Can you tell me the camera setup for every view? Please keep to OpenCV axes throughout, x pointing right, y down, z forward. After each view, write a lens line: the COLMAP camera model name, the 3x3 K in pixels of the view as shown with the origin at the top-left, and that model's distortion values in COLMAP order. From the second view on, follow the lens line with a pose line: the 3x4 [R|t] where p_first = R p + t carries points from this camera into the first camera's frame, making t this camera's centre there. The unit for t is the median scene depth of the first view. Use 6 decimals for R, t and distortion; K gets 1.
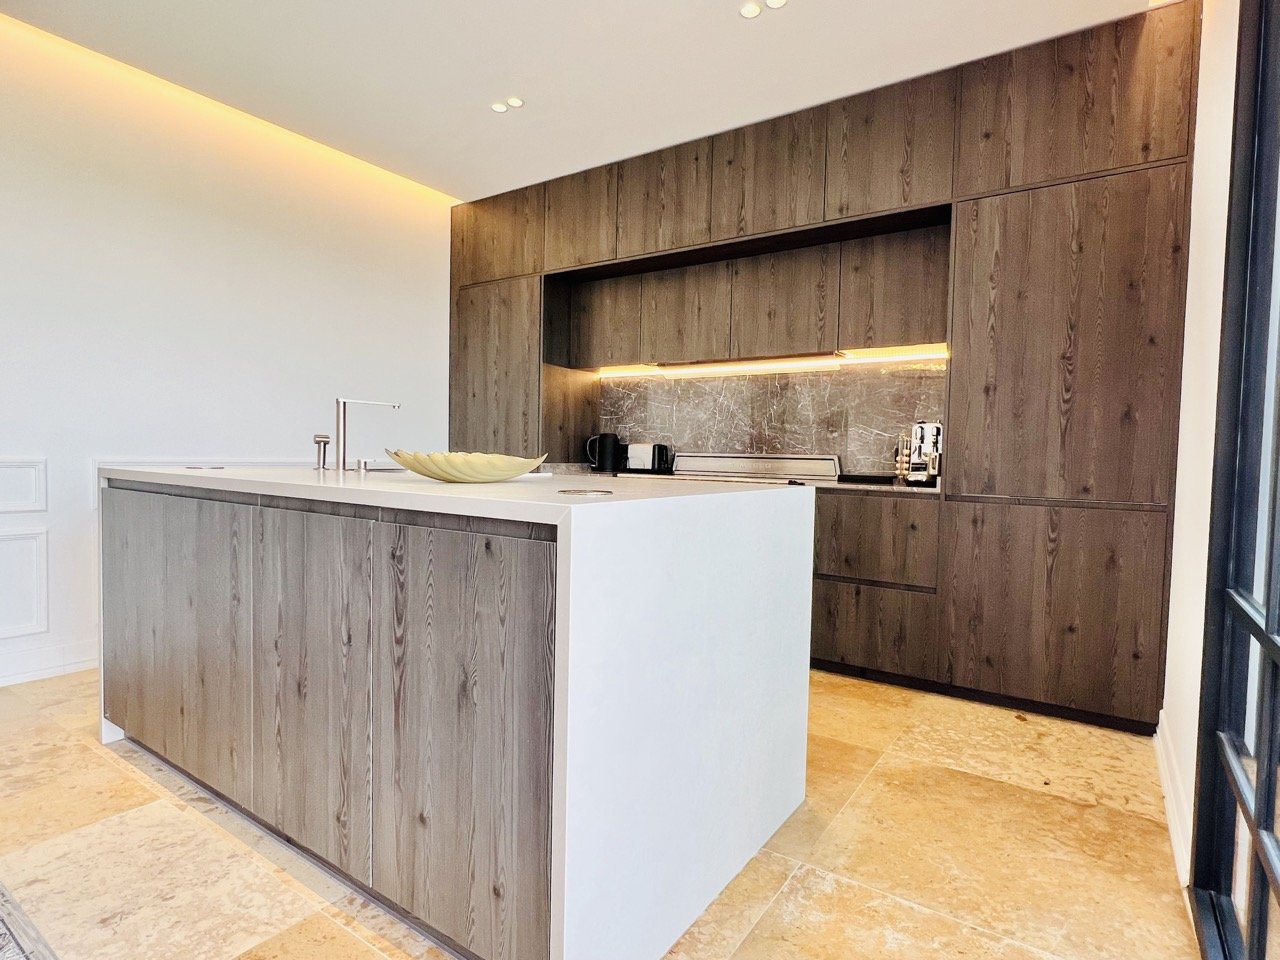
lens RADIAL K [[681.0, 0, 640.7], [0, 681.0, 483.8], [0, 0, 1]] dist [-0.002307, -0.001269]
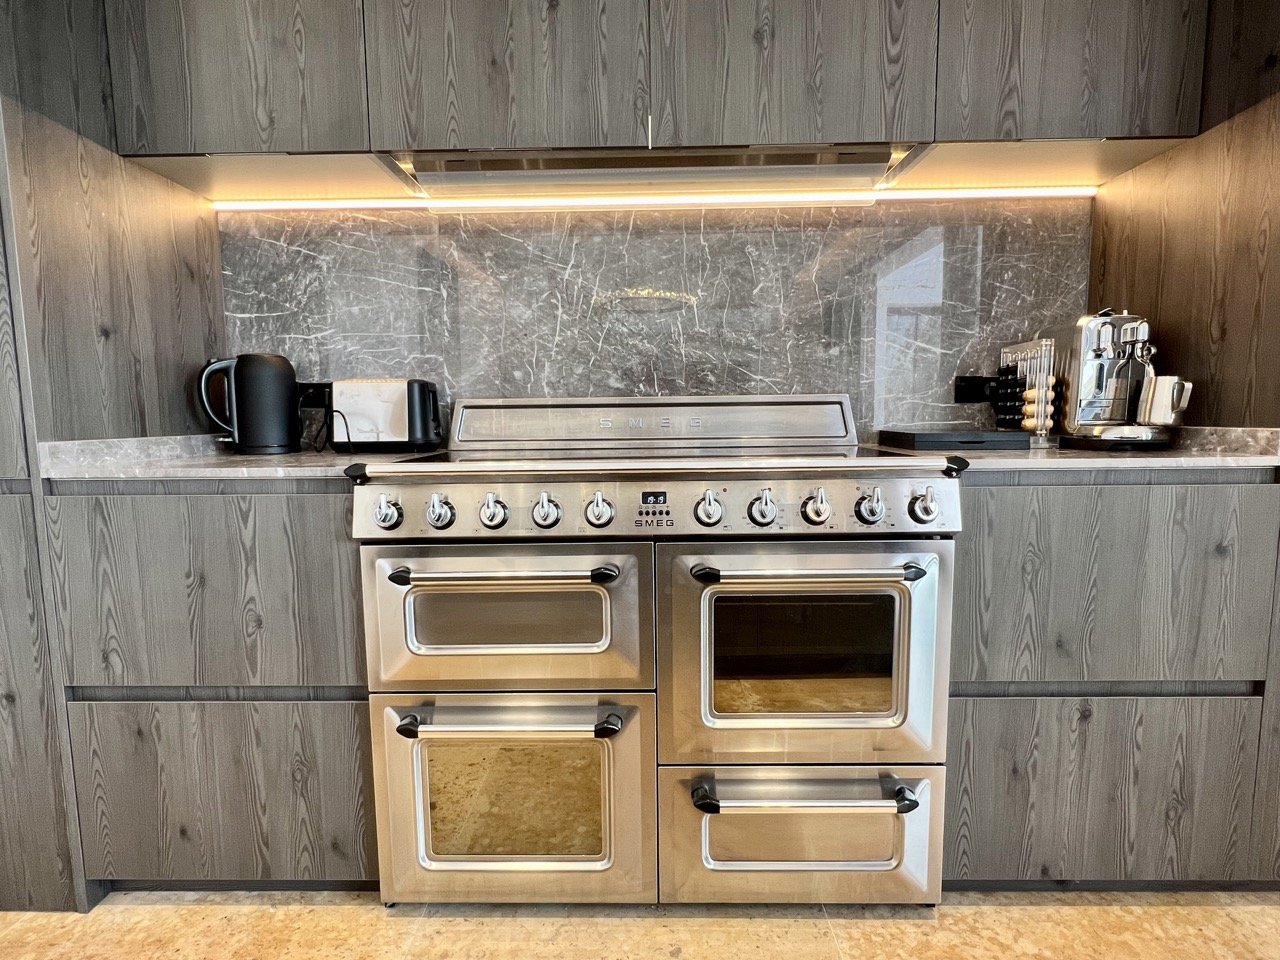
lens RADIAL K [[654.8, 0, 637.6], [0, 654.8, 483.5], [0, 0, 1]] dist [-0.001620, -0.001026]
pose [[0.832235, -0.090219, 0.547034, -0.096915], [0.053281, 0.995119, 0.083059, -0.024916], [-0.551857, -0.039978, 0.832980, 0.692075]]
